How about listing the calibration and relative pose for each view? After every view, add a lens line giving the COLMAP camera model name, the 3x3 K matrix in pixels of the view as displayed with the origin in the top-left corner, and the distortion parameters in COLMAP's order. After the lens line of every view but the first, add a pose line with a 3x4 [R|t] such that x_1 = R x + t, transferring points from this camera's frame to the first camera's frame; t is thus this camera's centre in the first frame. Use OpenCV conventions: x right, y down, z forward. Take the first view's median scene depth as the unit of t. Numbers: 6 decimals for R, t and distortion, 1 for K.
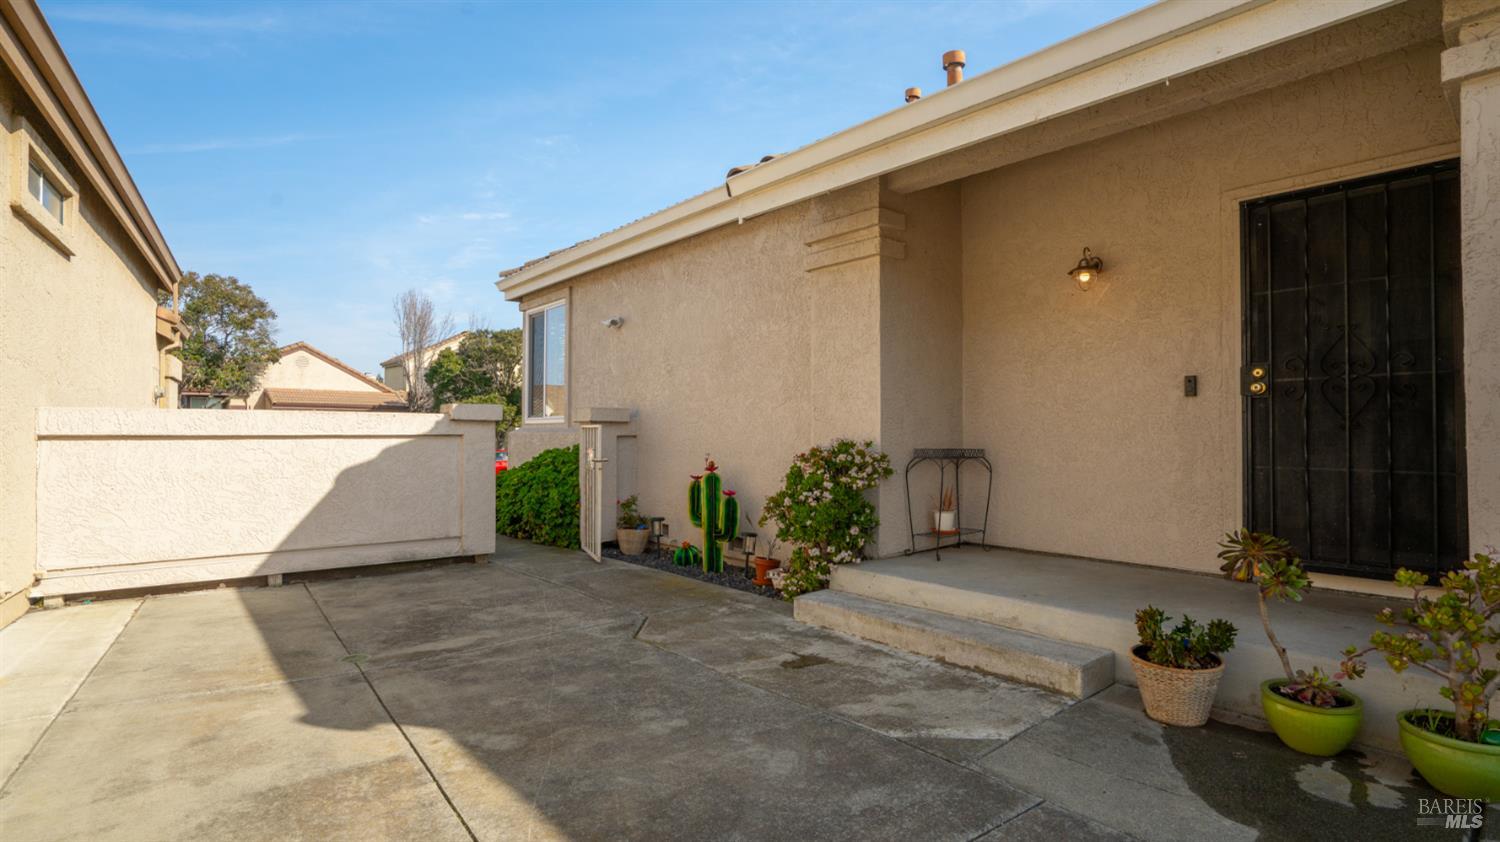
lens RADIAL K [[716.6, 0, 692.3], [0, 716.6, 417.8], [0, 0, 1]] dist [-0.000034, 0.000446]
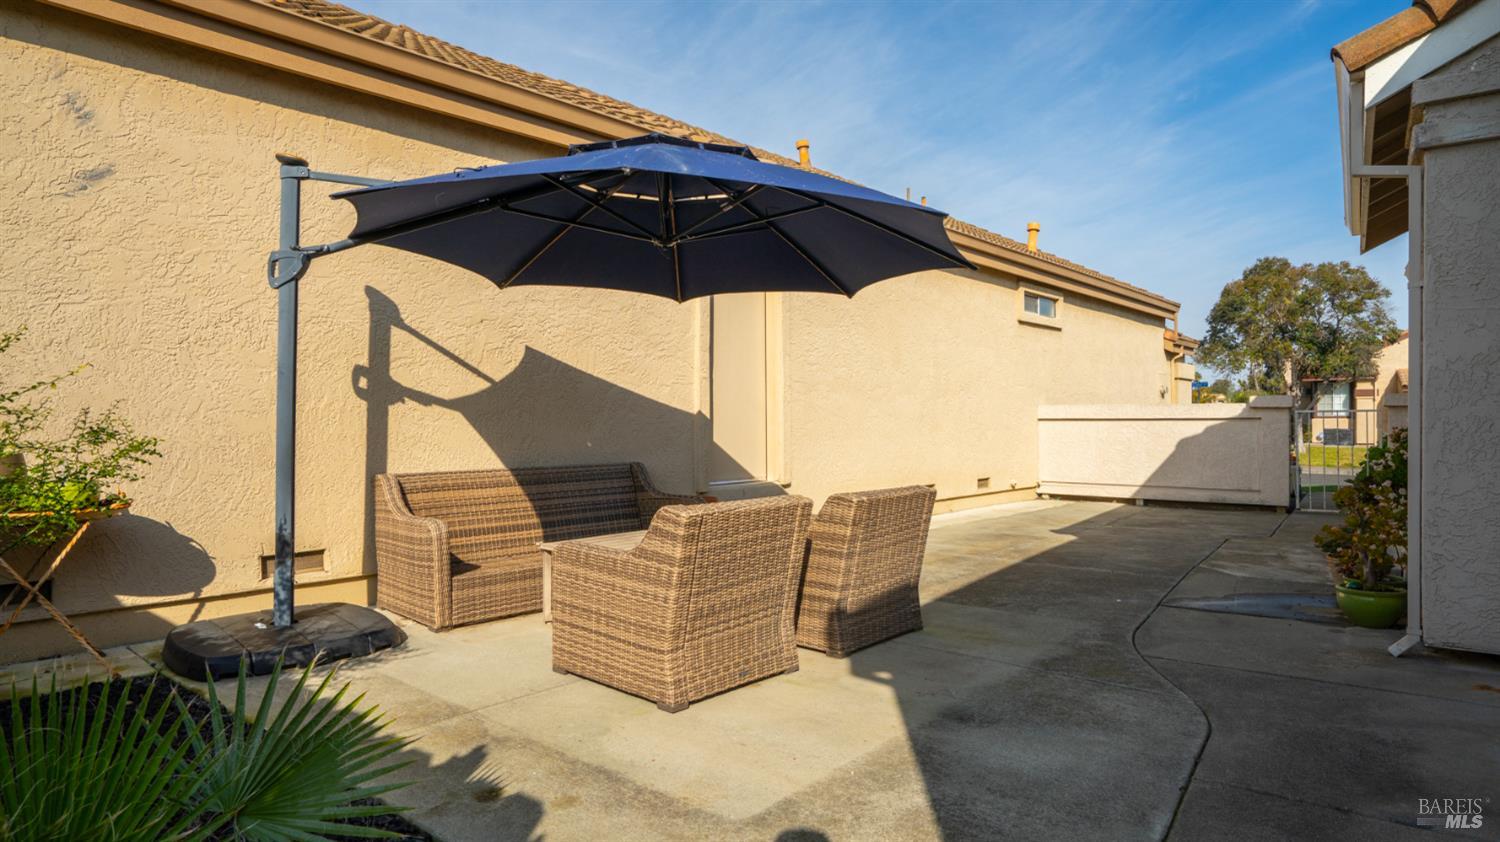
lens RADIAL K [[823.9, 0, 747.9], [0, 823.9, 417.7], [0, 0, 1]] dist [0.003165, 0.000133]
pose [[0.252074, -0.003358, -0.967702, 0.990626], [0.023042, 0.999731, 0.002533, -0.004253], [0.967434, -0.022937, 0.252084, -0.372406]]
